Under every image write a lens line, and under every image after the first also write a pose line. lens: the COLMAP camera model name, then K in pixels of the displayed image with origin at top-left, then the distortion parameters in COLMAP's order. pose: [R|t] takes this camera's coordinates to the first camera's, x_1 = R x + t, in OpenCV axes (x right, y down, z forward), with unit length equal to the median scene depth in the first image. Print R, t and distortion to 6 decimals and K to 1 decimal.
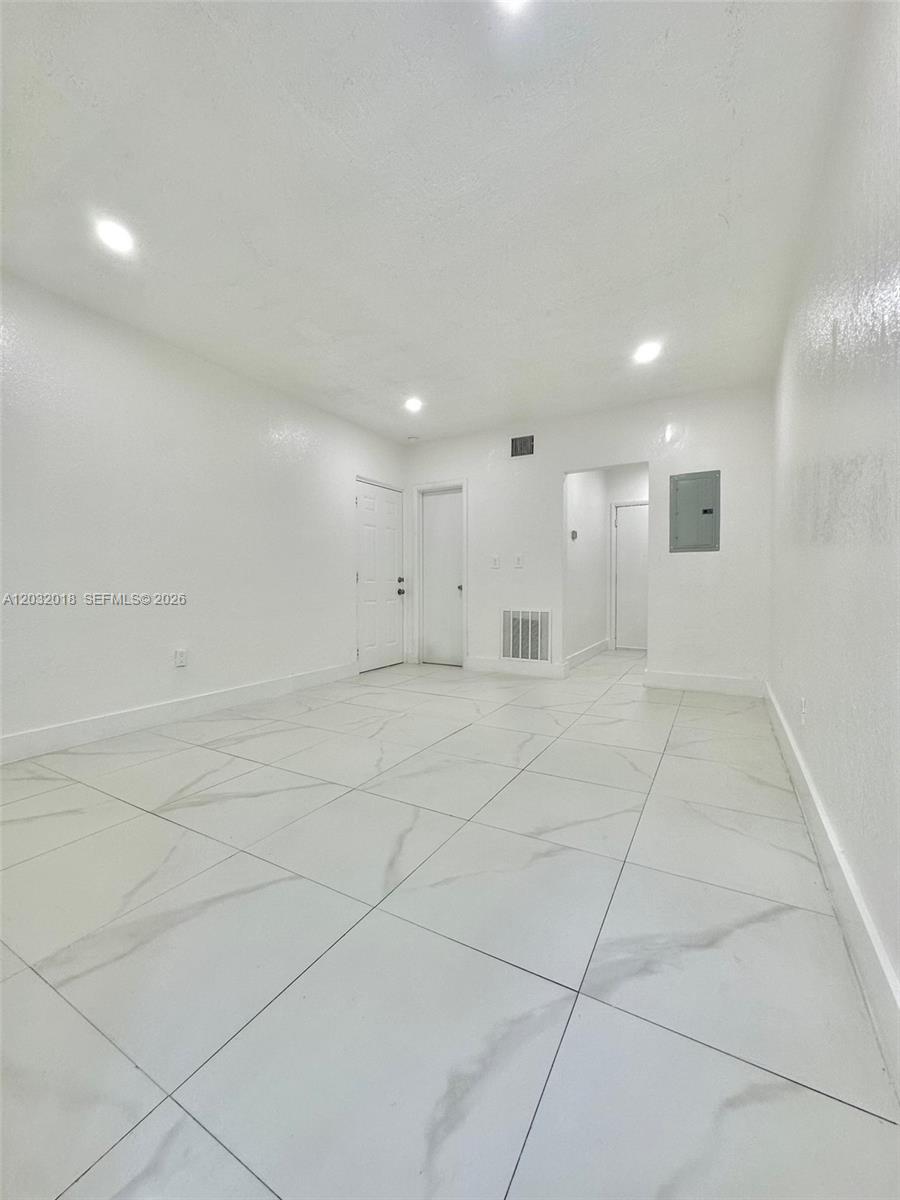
lens RADIAL K [[478.8, 0, 450.0], [0, 478.8, 600.0], [0, 0, 1]] dist [-0.002271, -0.000107]
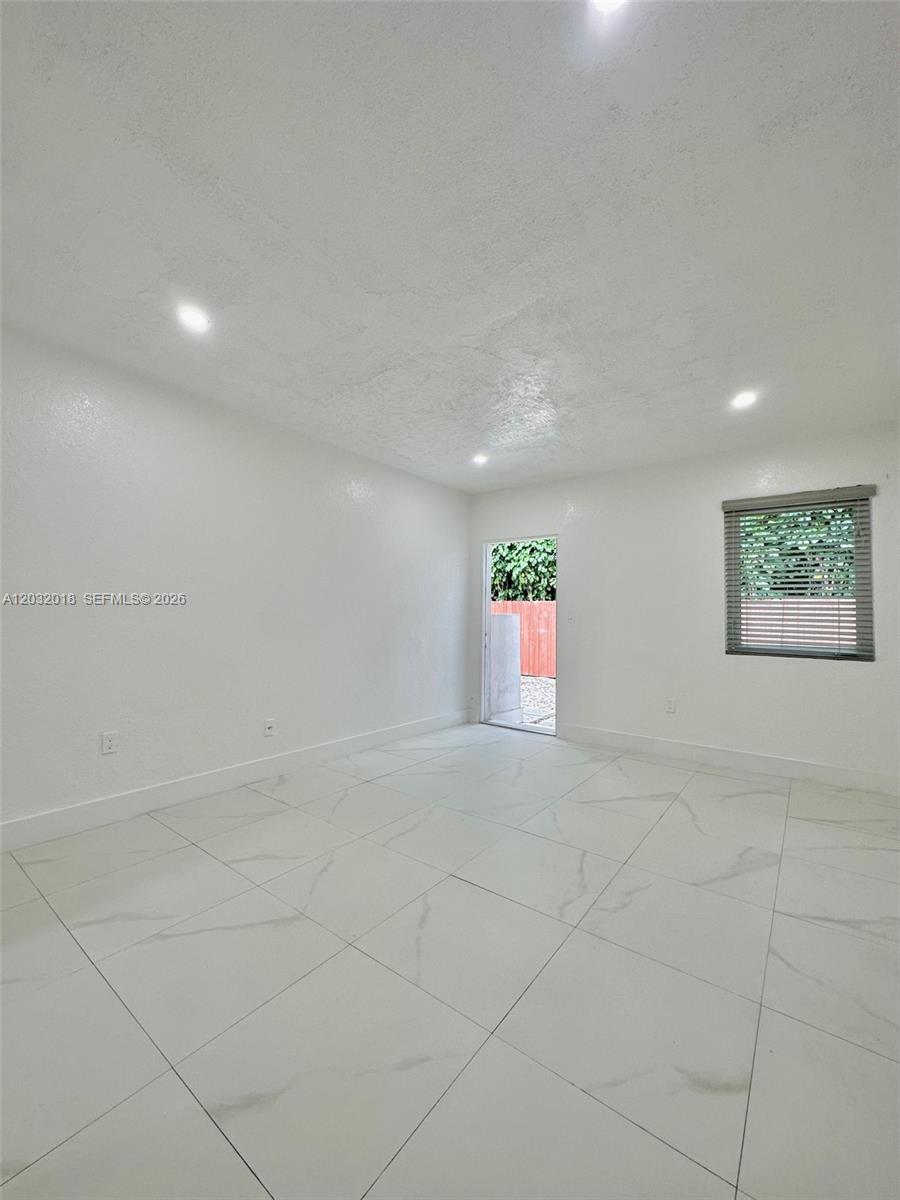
lens RADIAL K [[474.0, 0, 450.0], [0, 474.0, 600.0], [0, 0, 1]] dist [0.000304, 0.000057]
pose [[-0.991111, -0.008793, 0.132749, -0.033010], [-0.009147, 0.999956, -0.002055, -0.112529], [-0.132725, -0.003251, -0.991148, 1.463714]]
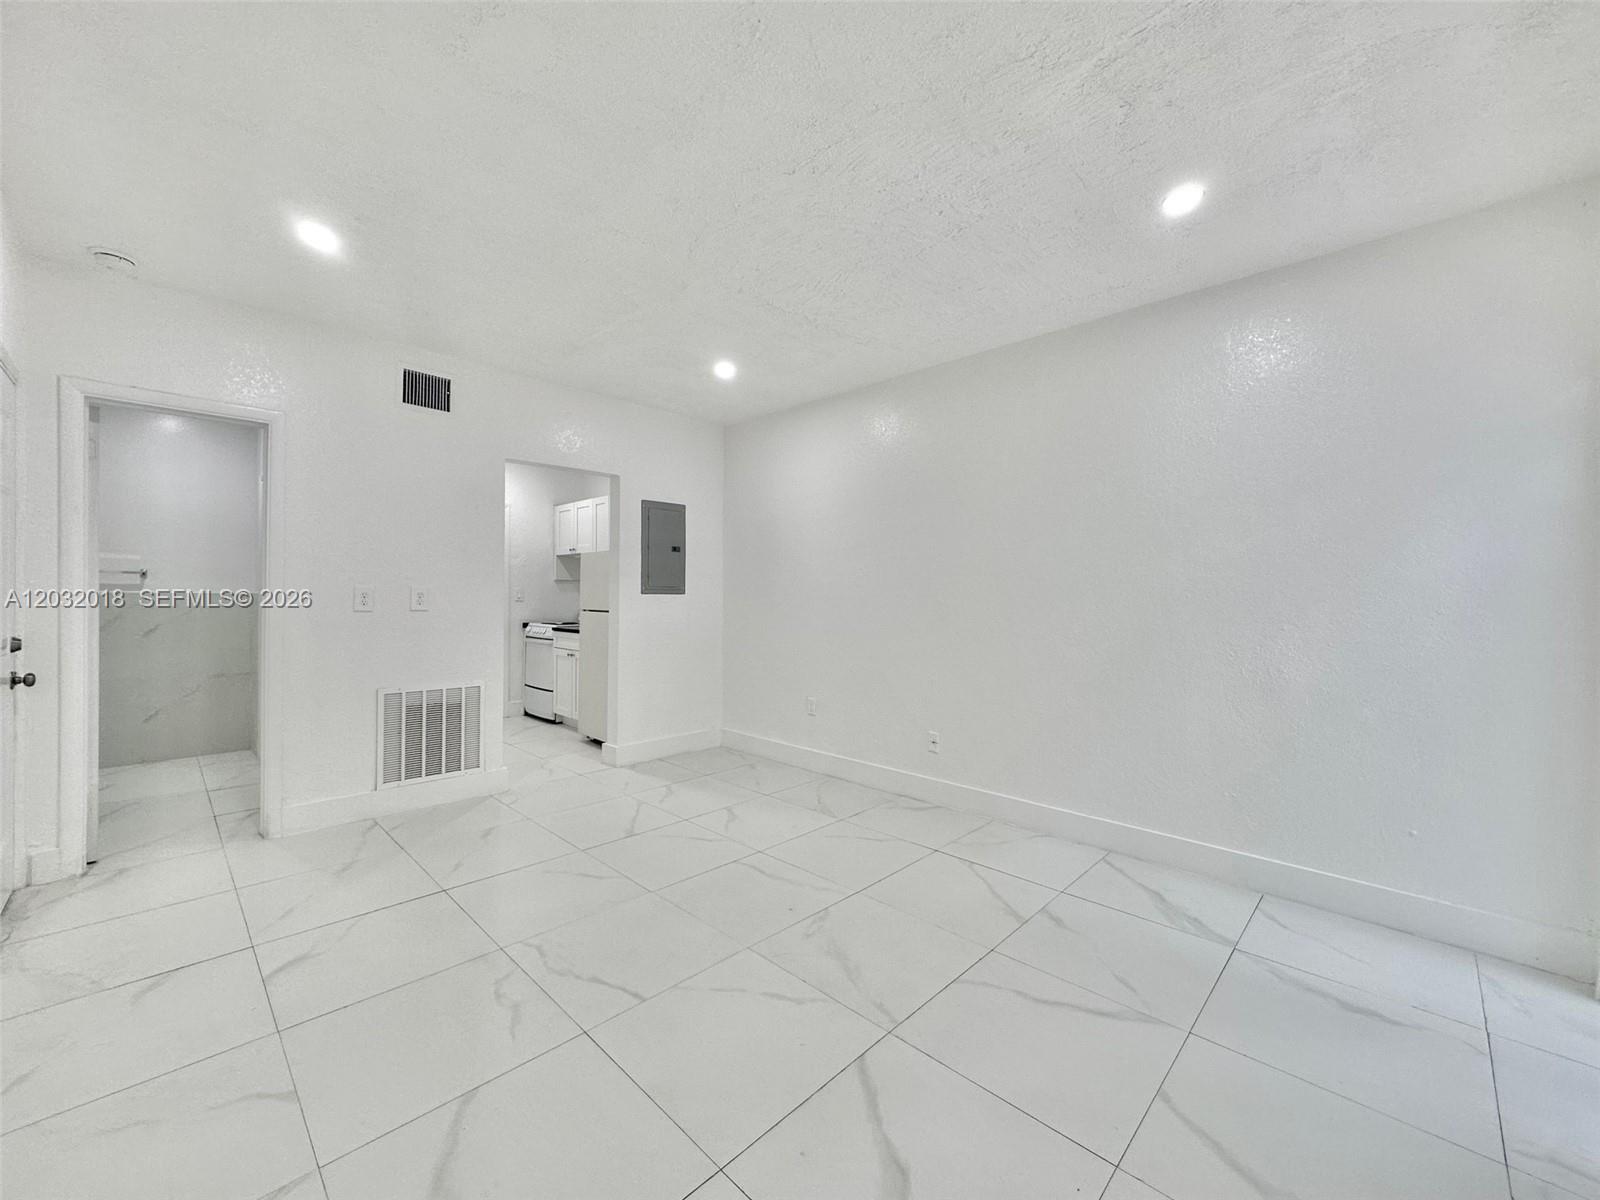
lens RADIAL K [[638.4, 0, 800.0], [0, 638.4, 600.0], [0, 0, 1]] dist [-0.002271, -0.000107]
pose [[0.249878, -0.001527, 0.968276, -0.600320], [0.024227, 0.999696, -0.004676, -0.088471], [-0.967974, 0.024627, 0.249839, 0.536640]]
